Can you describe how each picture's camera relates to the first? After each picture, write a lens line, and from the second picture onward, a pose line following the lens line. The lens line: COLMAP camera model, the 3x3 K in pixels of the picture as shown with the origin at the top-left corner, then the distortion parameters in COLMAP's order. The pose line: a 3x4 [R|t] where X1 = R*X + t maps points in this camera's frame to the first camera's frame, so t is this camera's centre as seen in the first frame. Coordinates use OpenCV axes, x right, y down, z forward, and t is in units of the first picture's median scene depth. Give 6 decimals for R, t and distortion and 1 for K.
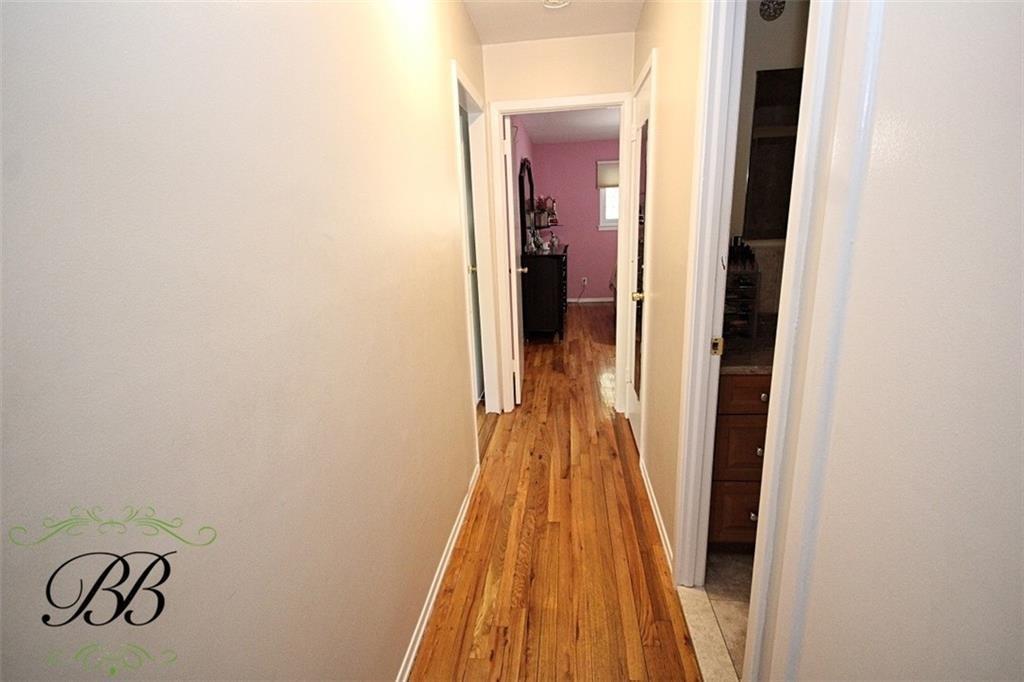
lens RADIAL K [[508.0, 0, 510.0], [0, 508.0, 343.4], [0, 0, 1]] dist [0.001044, -0.001019]
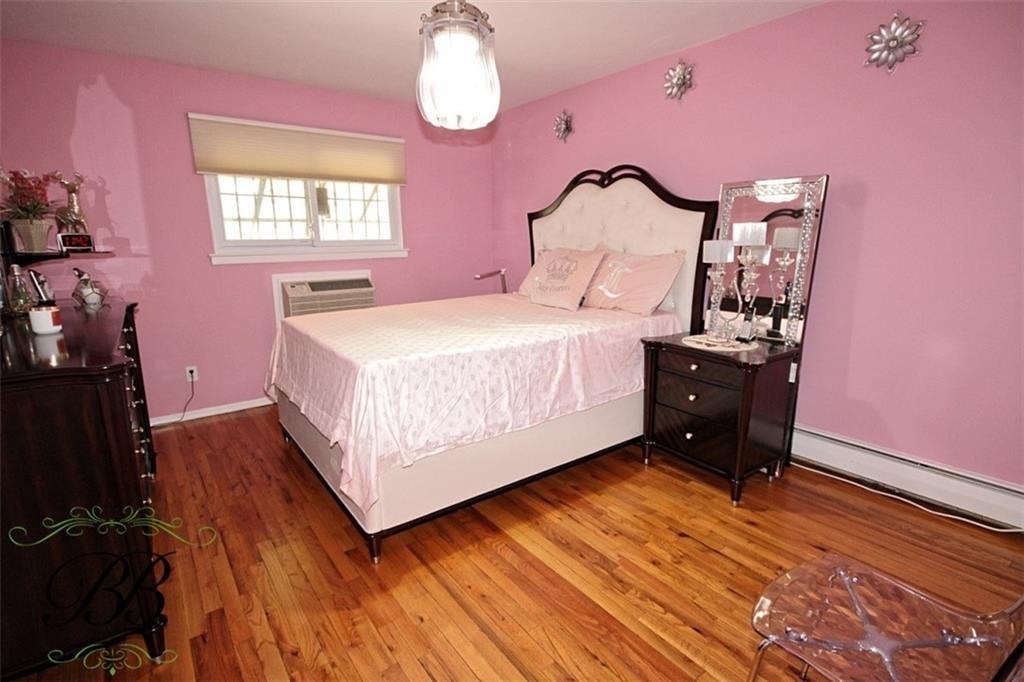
lens RADIAL K [[508.0, 0, 510.0], [0, 508.0, 343.4], [0, 0, 1]] dist [0.001044, -0.001019]
pose [[0.733166, -0.109581, 0.671163, 0.059572], [0.153187, 0.988179, -0.005998, -0.115456], [-0.662572, 0.107211, 0.741286, 0.520217]]
